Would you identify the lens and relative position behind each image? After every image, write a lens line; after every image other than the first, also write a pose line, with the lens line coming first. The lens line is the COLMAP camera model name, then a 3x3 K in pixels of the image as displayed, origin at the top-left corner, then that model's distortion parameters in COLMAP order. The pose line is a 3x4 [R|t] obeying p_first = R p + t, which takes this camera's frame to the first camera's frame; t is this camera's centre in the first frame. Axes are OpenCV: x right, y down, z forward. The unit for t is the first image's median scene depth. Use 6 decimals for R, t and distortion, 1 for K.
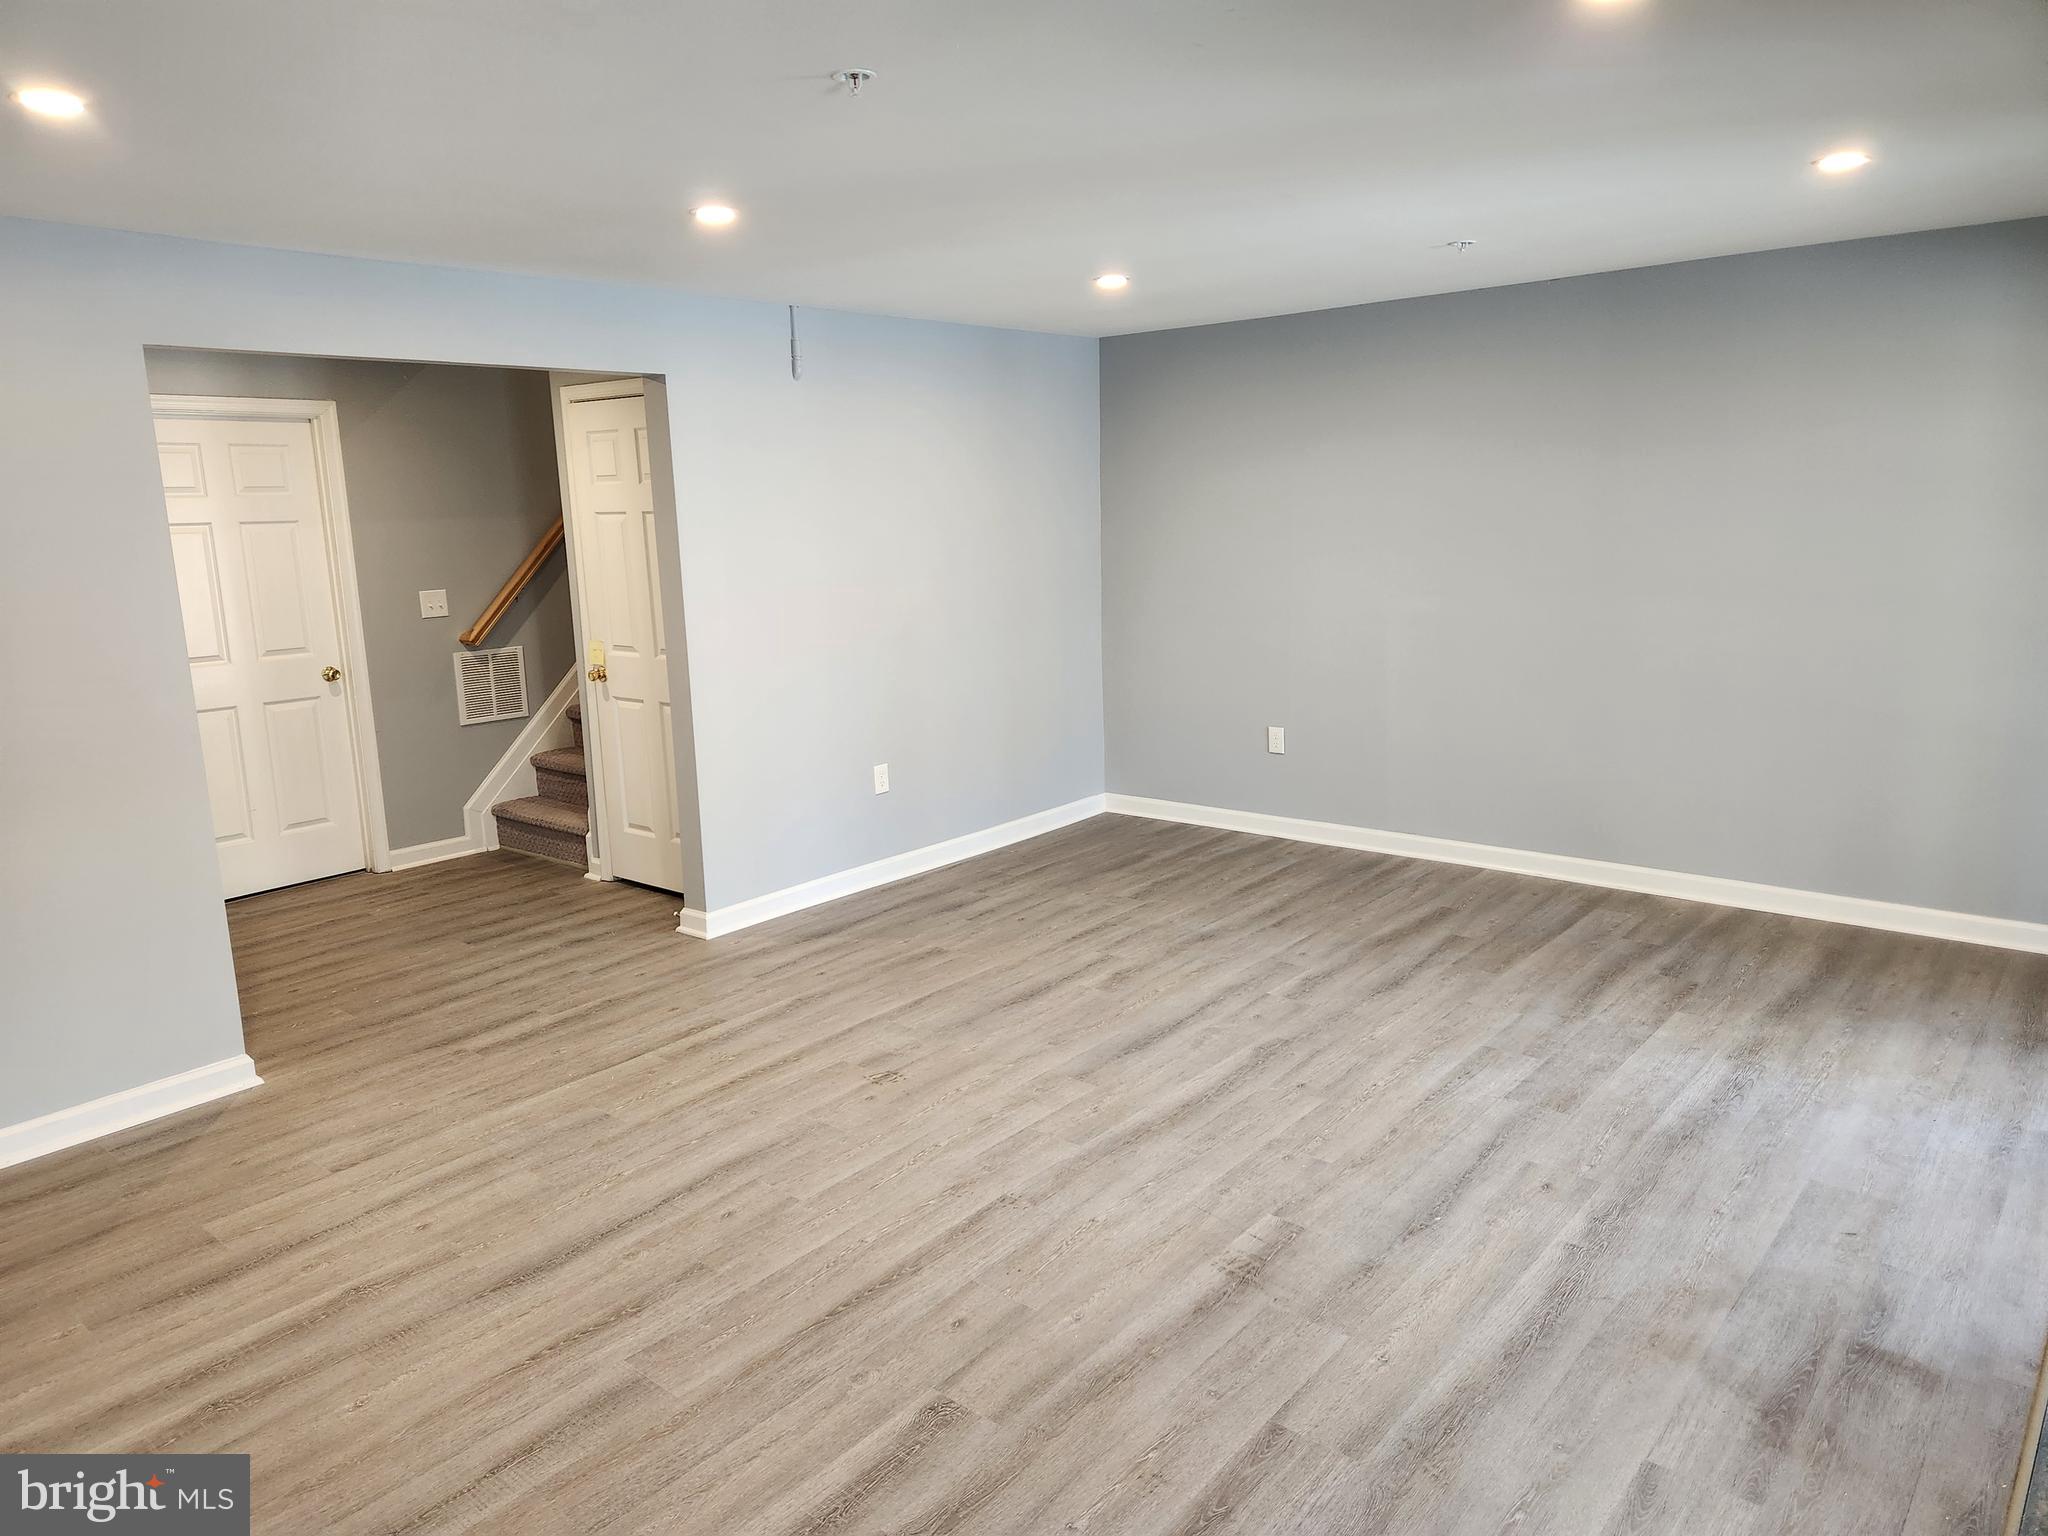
lens RADIAL K [[1371.6, 0, 1015.2], [0, 1371.6, 752.1], [0, 0, 1]] dist [0.063467, -0.044992]
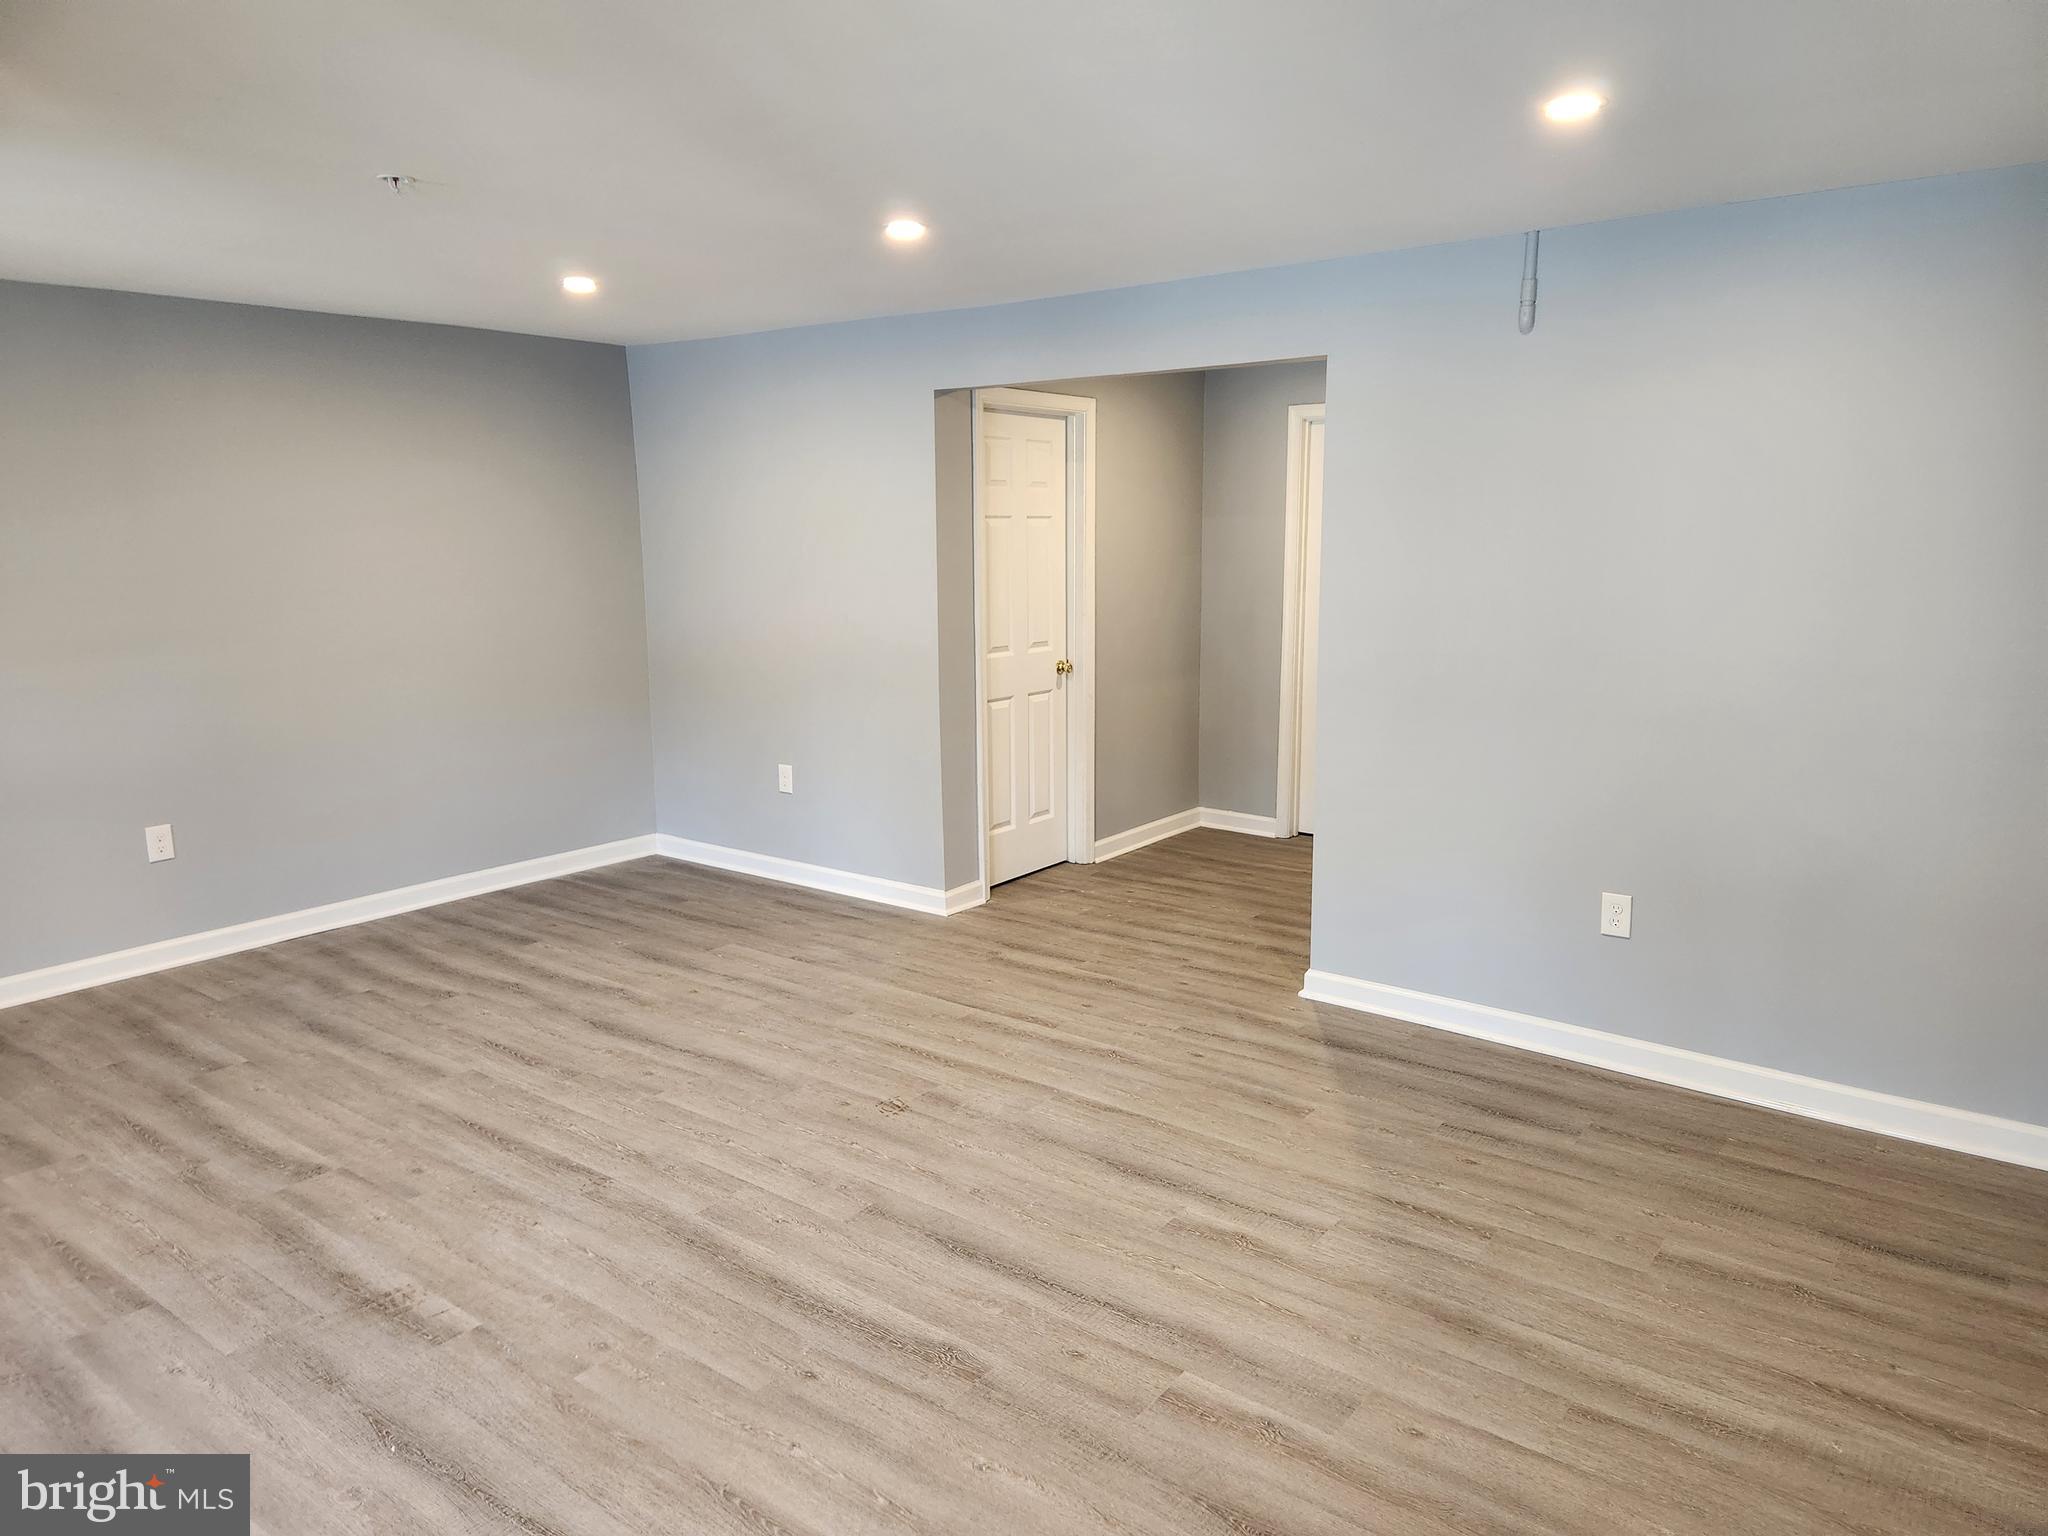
lens RADIAL K [[1371.6, 0, 1015.6], [0, 1371.6, 756.8], [0, 0, 1]] dist [0.063467, -0.044992]
pose [[0.051723, 0.207144, -0.976942, 0.724169], [-0.177429, 0.964595, 0.195132, -0.184111], [0.982774, 0.163245, 0.086645, 0.866754]]
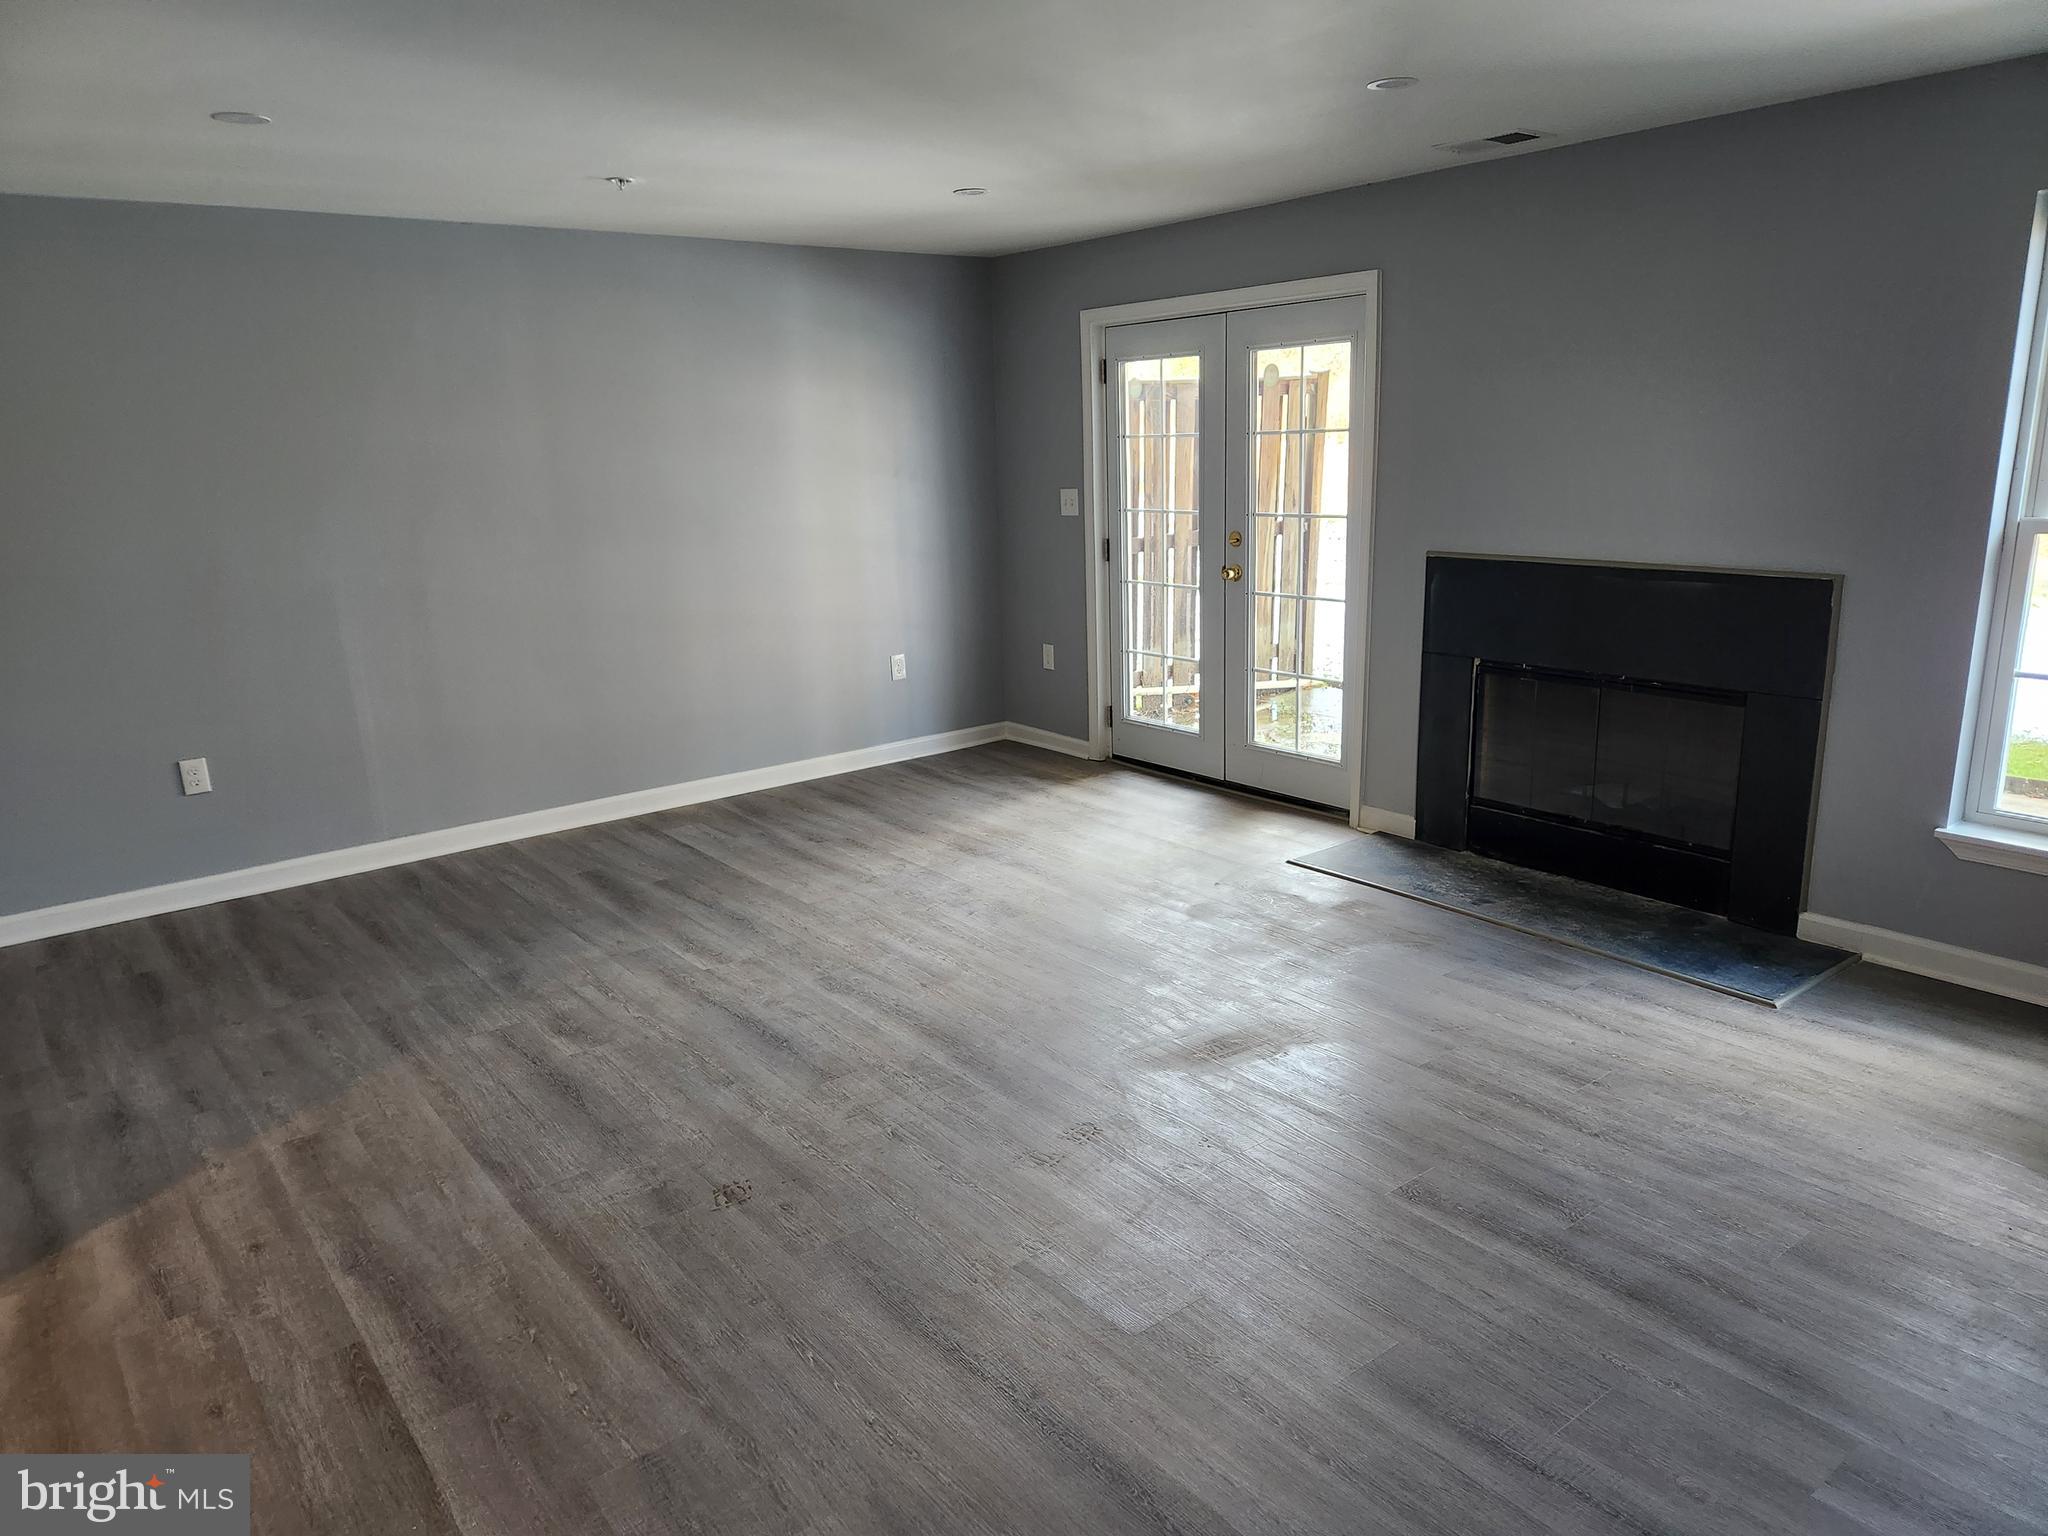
lens RADIAL K [[1371.6, 0, 1020.1], [0, 1371.6, 762.7], [0, 0, 1]] dist [0.063467, -0.044992]
pose [[0.201868, -0.213651, 0.955826, -0.666126], [0.205441, 0.963443, 0.171965, -0.081616], [-0.957624, 0.161651, 0.238381, 0.566658]]
